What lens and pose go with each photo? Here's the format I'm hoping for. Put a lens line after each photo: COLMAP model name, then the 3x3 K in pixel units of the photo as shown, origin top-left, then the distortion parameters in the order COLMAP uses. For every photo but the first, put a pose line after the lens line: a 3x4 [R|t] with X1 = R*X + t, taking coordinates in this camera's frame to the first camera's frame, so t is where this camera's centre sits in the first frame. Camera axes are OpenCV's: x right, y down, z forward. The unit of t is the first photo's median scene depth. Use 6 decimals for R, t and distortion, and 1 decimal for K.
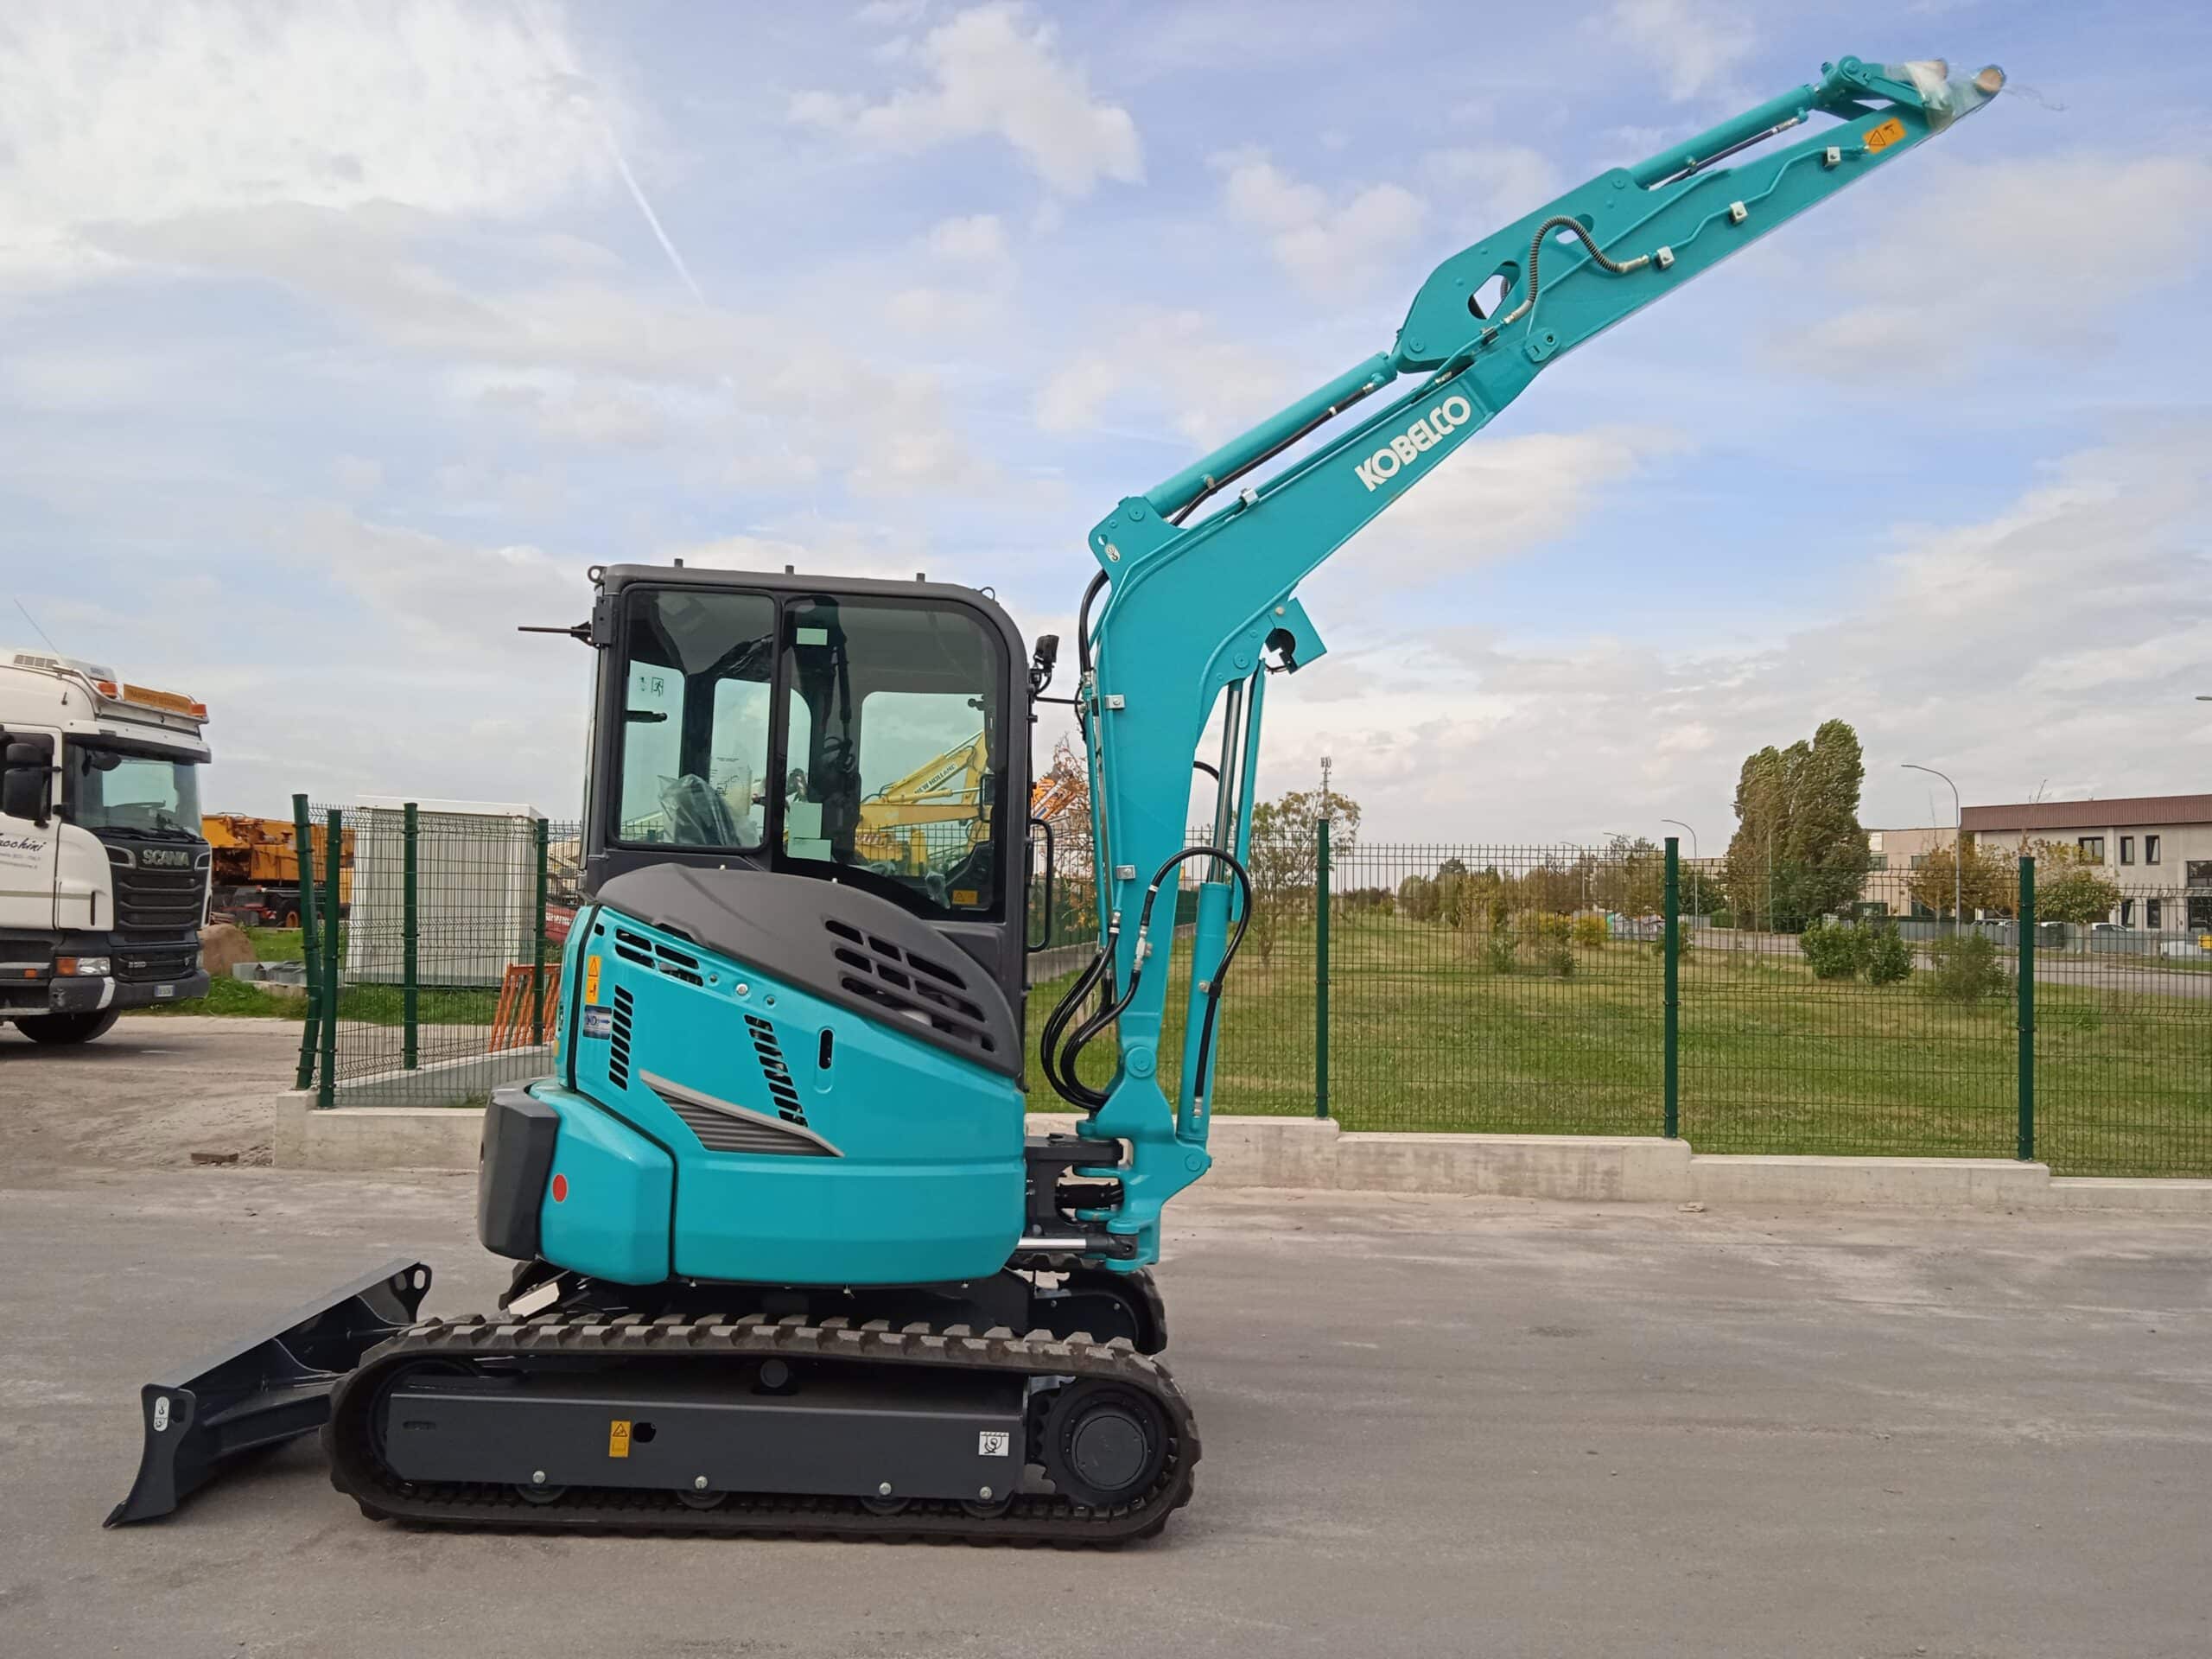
lens RADIAL K [[1817.9, 0, 1113.9], [0, 1817.9, 841.0], [0, 0, 1]] dist [0.070296, -0.087411]
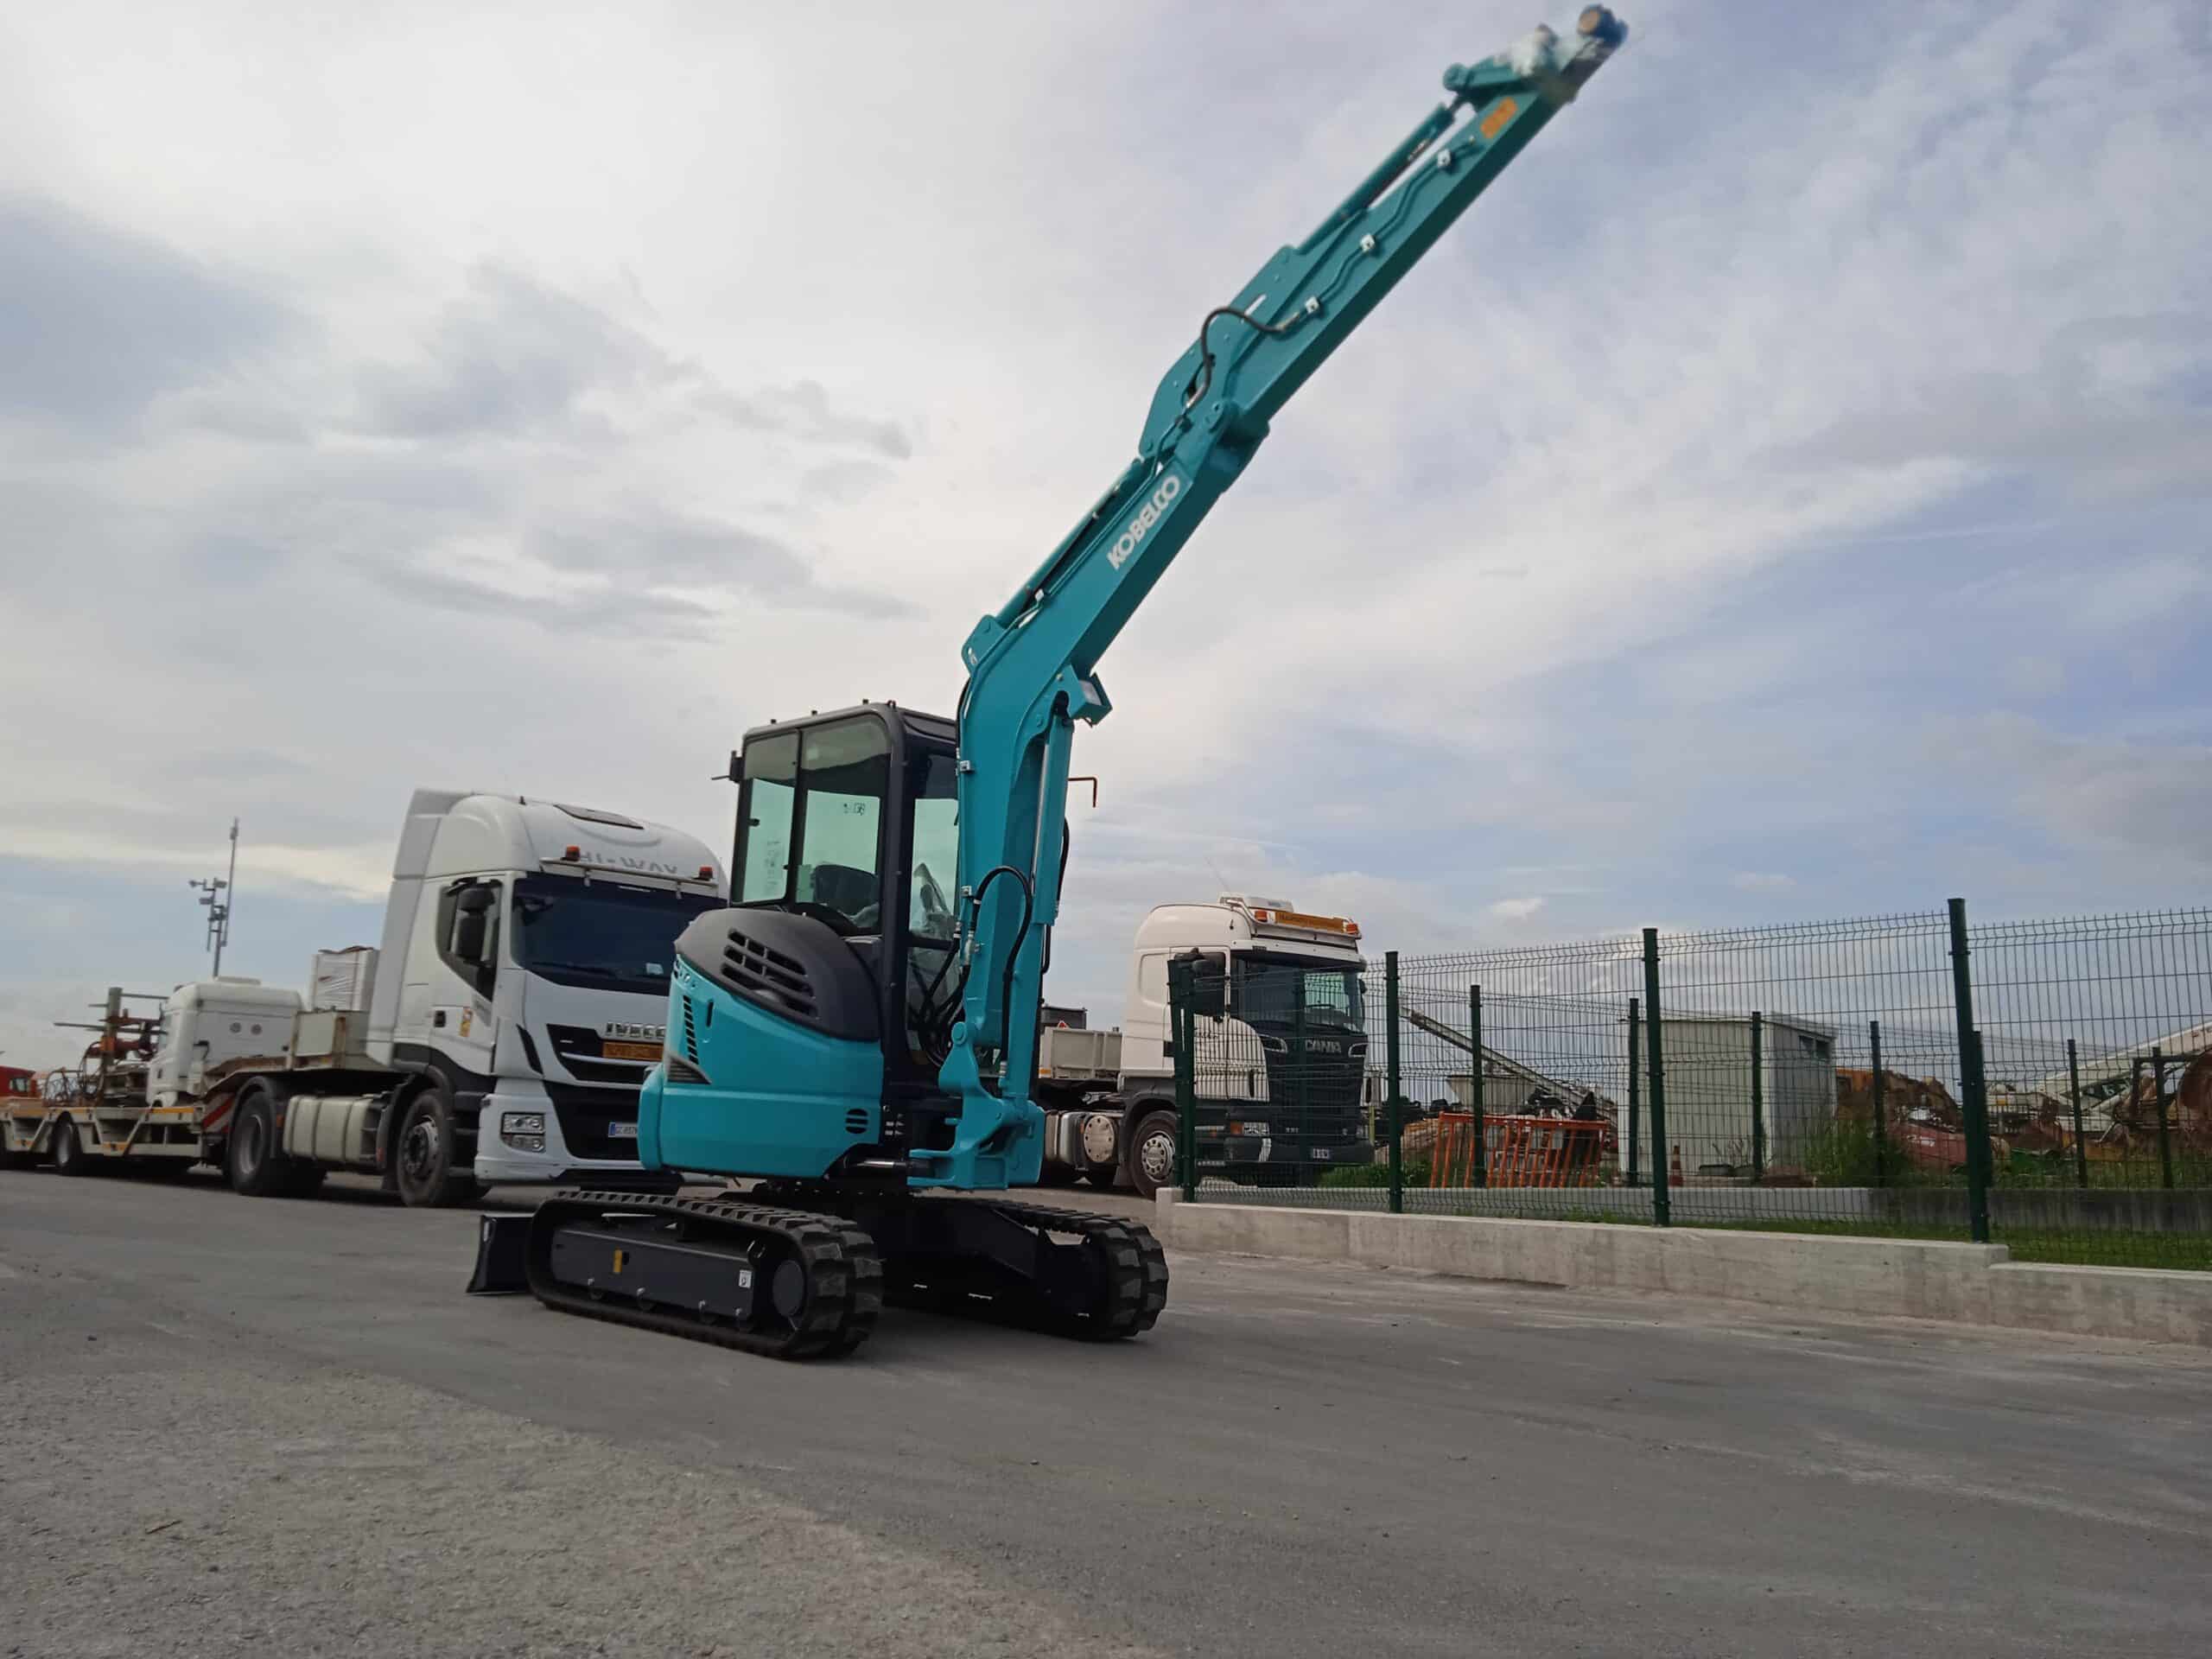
lens RADIAL K [[1817.9, 0, 1113.9], [0, 1817.9, 841.0], [0, 0, 1]] dist [0.070296, -0.087411]
pose [[0.667615, -0.125137, -0.733915, 0.511675], [0.019441, 0.988367, -0.150838, 0.088516], [0.744253, 0.086433, 0.662281, 0.097759]]
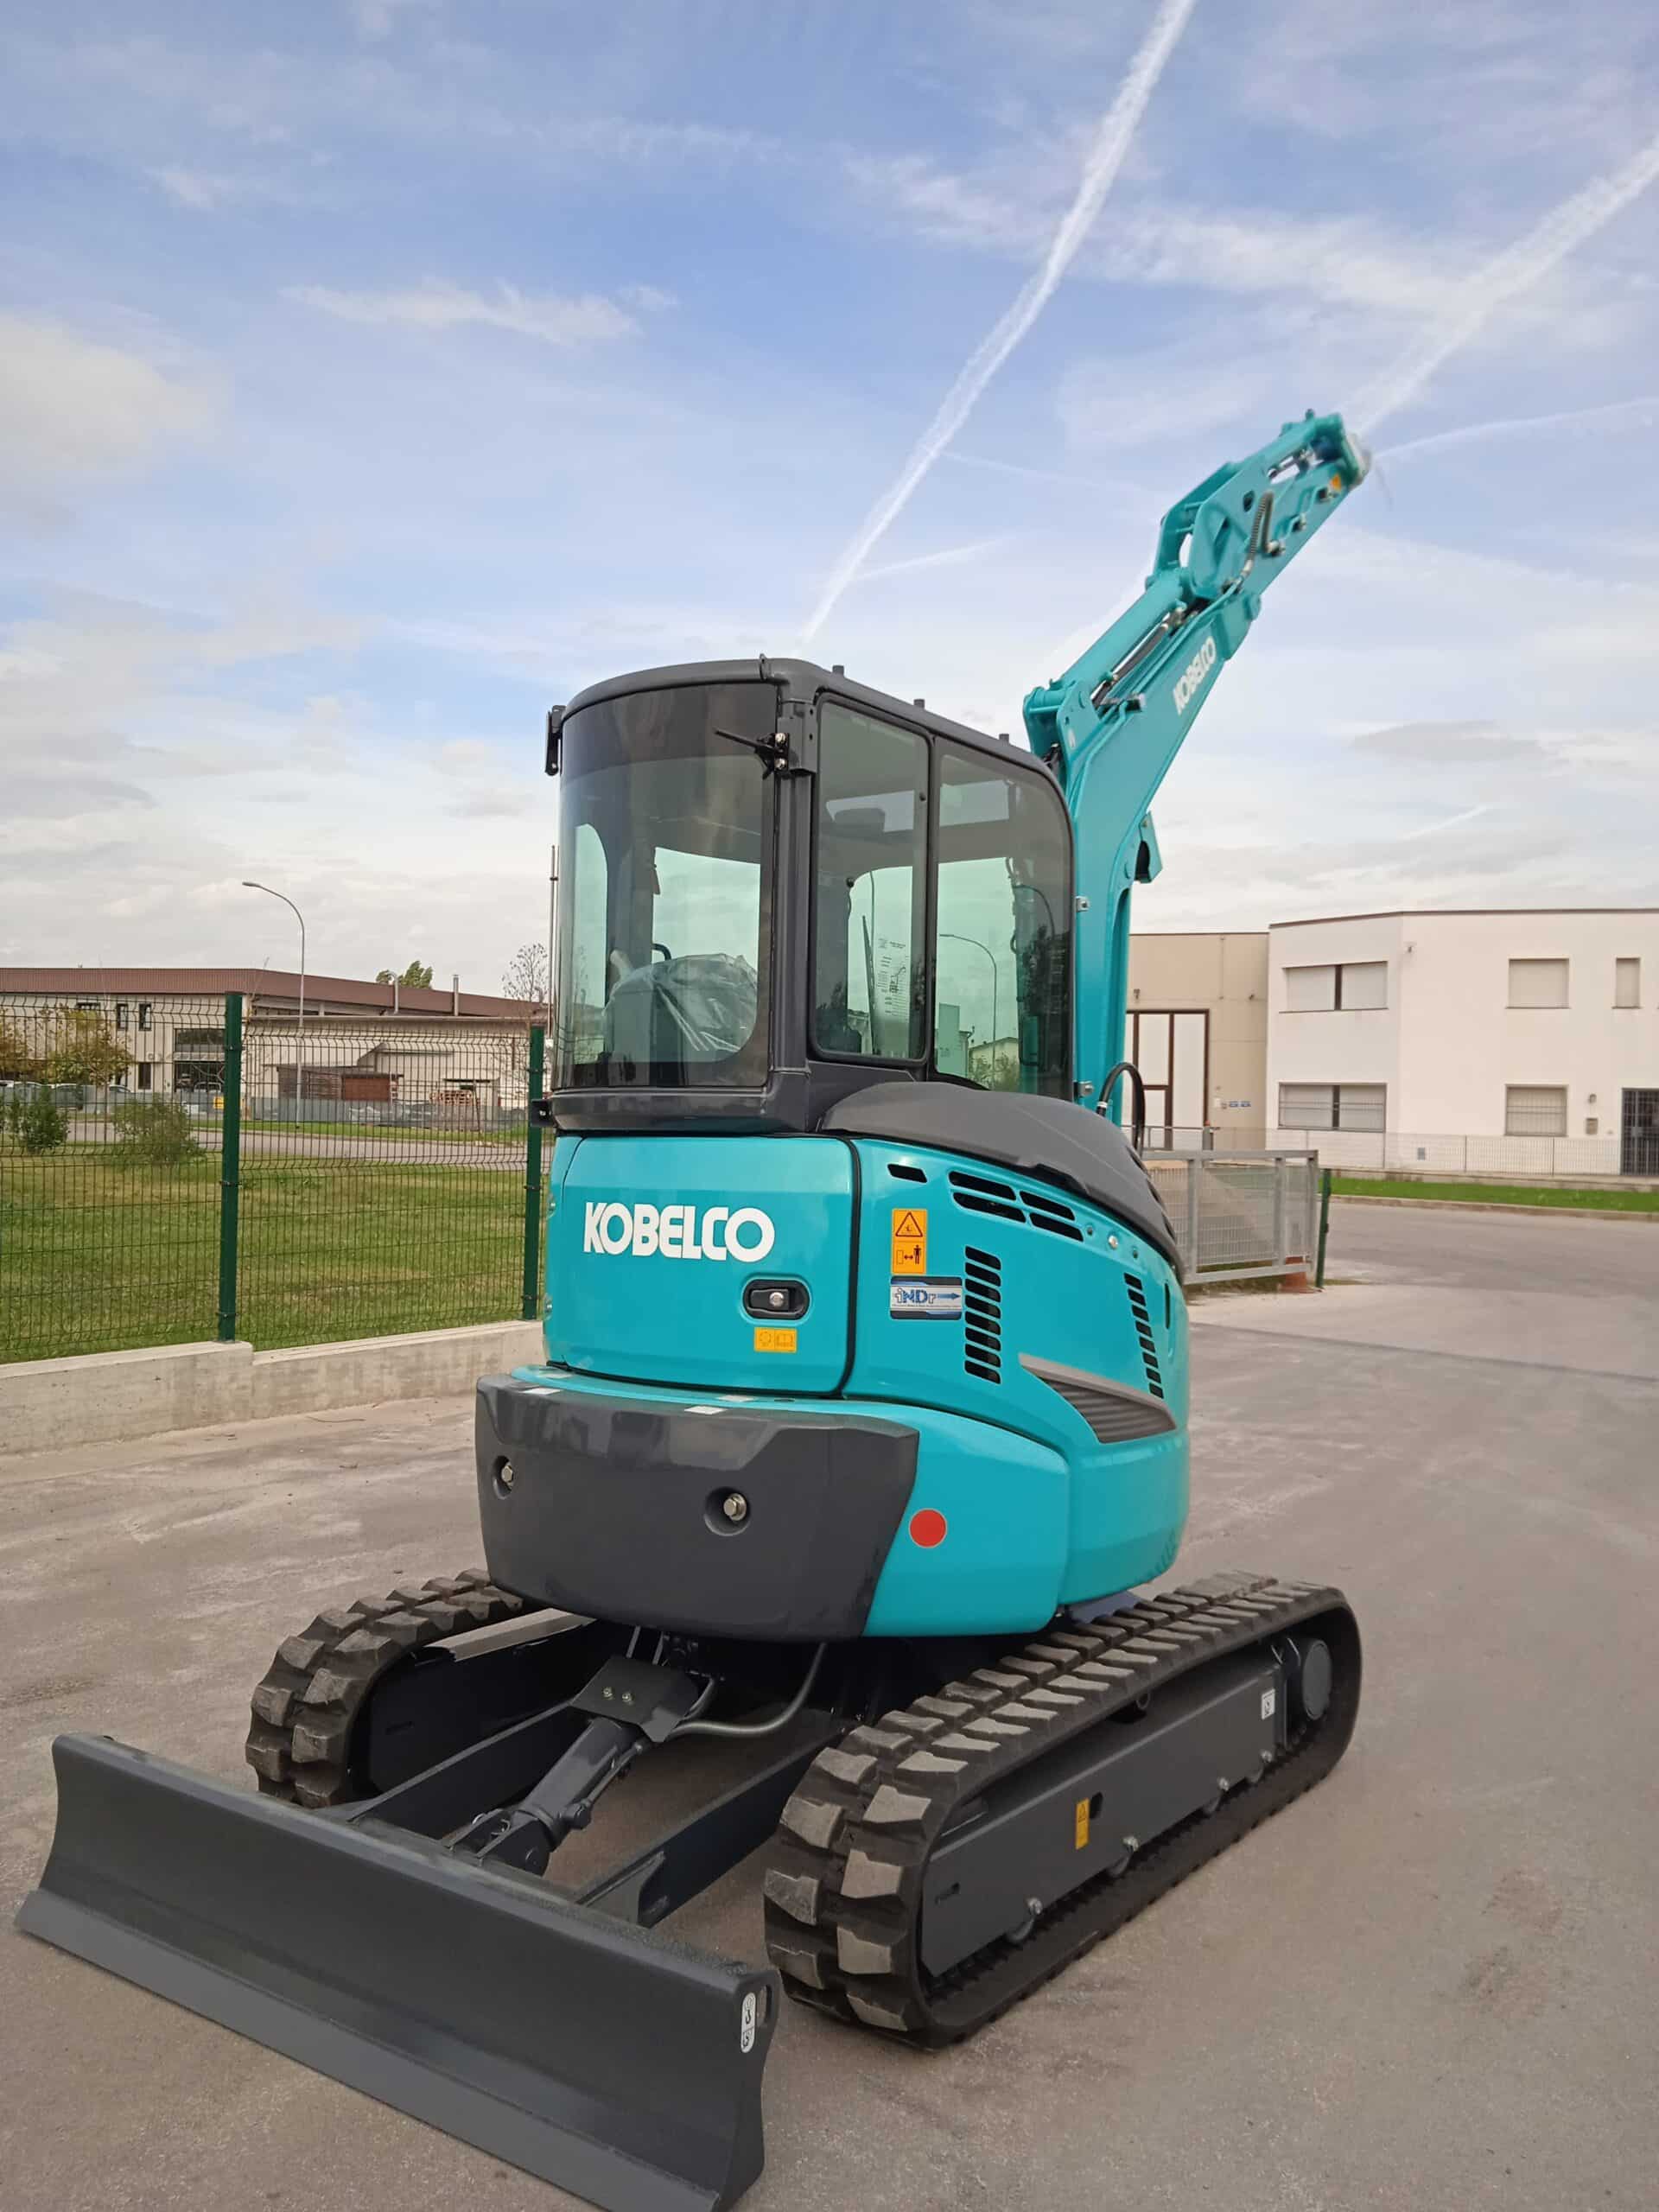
lens RADIAL K [[1817.9, 0, 811.9], [0, 1817.9, 1096.3], [0, 0, 1]] dist [0.070296, -0.087411]
pose [[0.619666, -0.006267, 0.784840, -0.396930], [-0.034755, 0.998768, 0.035416, -0.003452], [-0.784095, -0.049224, 0.618685, 0.257678]]
